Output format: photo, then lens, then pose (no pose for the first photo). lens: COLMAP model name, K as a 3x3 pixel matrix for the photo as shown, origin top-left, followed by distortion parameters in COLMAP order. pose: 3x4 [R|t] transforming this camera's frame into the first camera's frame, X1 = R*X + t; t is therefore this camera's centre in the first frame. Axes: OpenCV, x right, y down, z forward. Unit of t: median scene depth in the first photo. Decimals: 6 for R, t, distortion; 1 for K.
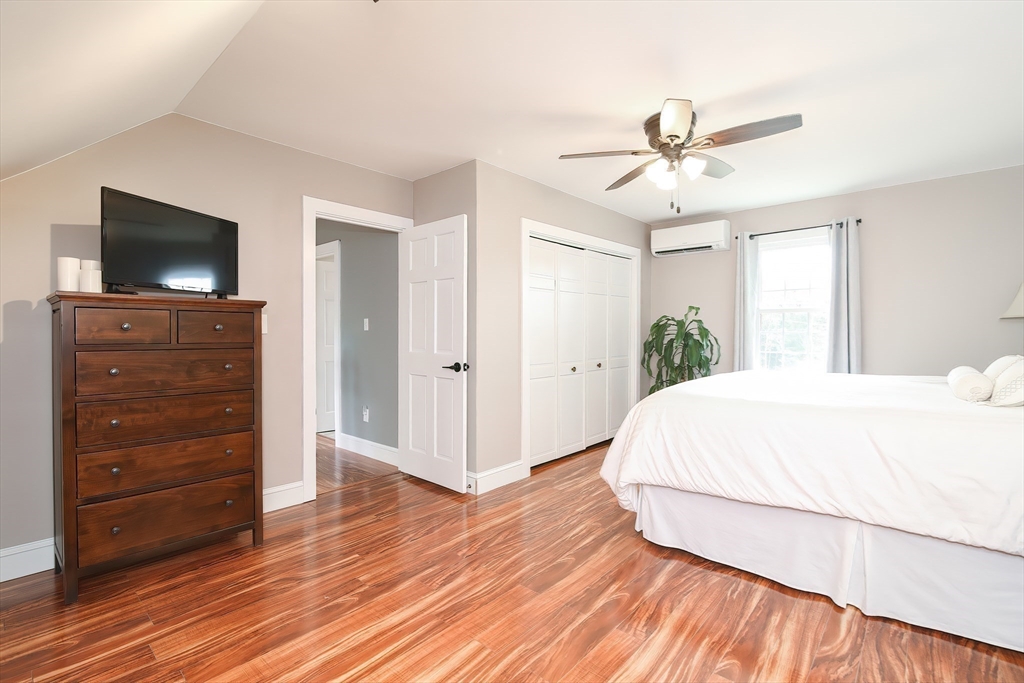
lens RADIAL K [[472.2, 0, 506.3], [0, 472.2, 344.0], [0, 0, 1]] dist [-0.002425, -0.000124]
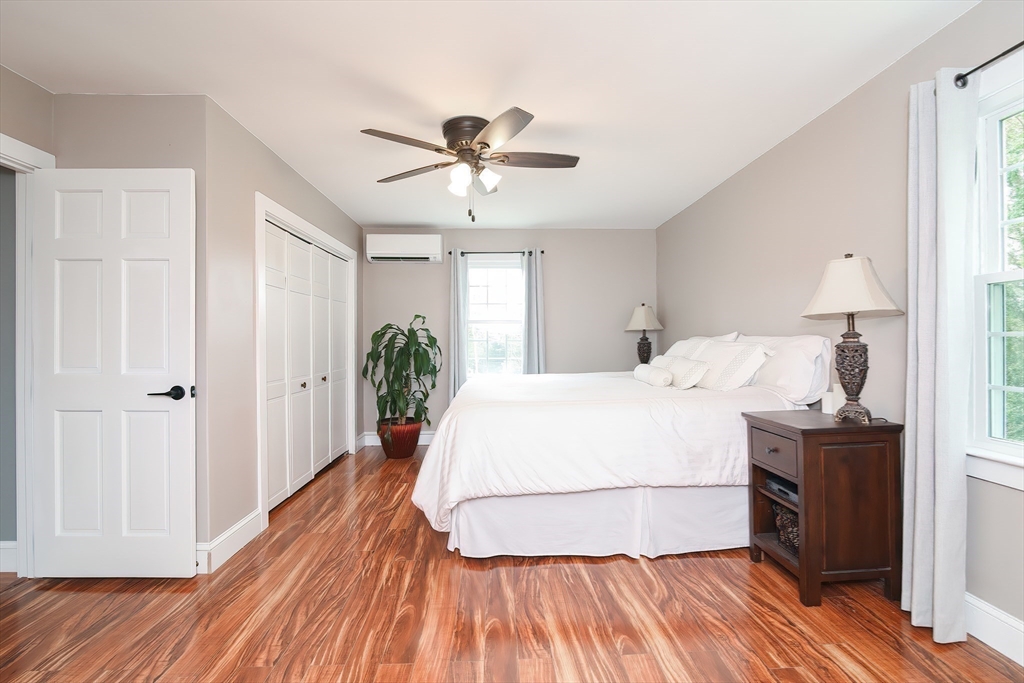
lens RADIAL K [[473.2, 0, 513.1], [0, 473.2, 346.5], [0, 0, 1]] dist [-0.004427, -0.000656]
pose [[0.718093, -0.010430, 0.695869, -0.292880], [0.020327, 0.999775, -0.005992, -0.004001], [-0.695650, 0.018448, 0.718144, 0.233931]]
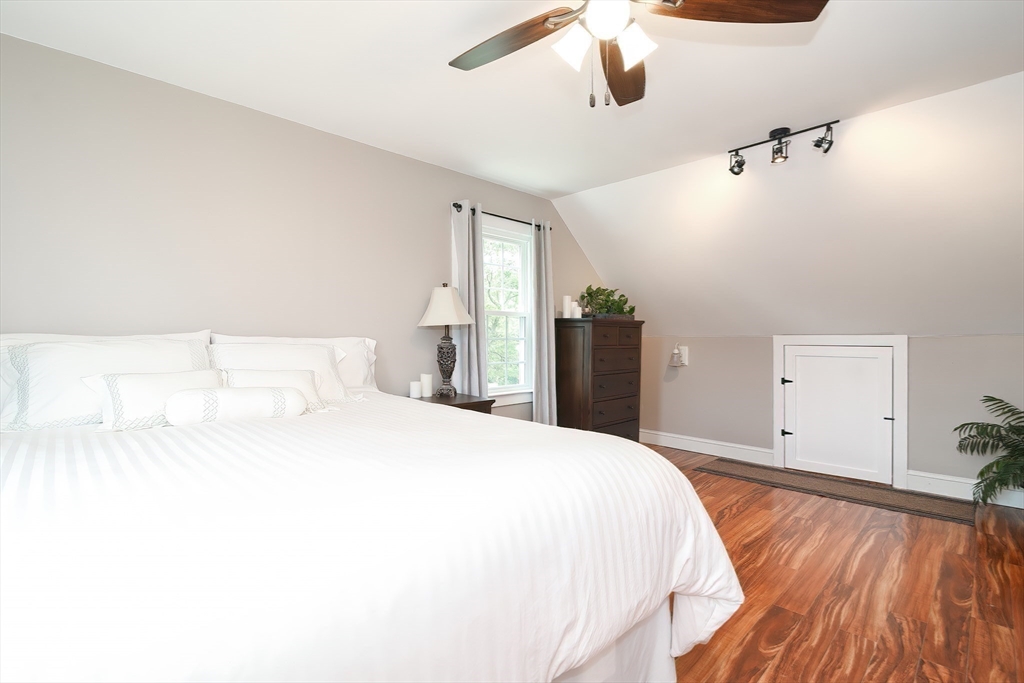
lens RADIAL K [[473.5, 0, 513.0], [0, 473.5, 340.9], [0, 0, 1]] dist [-0.009986, -0.000196]
pose [[-0.998033, 0.003383, 0.062595, 0.444545], [0.004435, 0.999851, 0.016673, -0.030613], [-0.062529, 0.016918, -0.997900, 1.617748]]
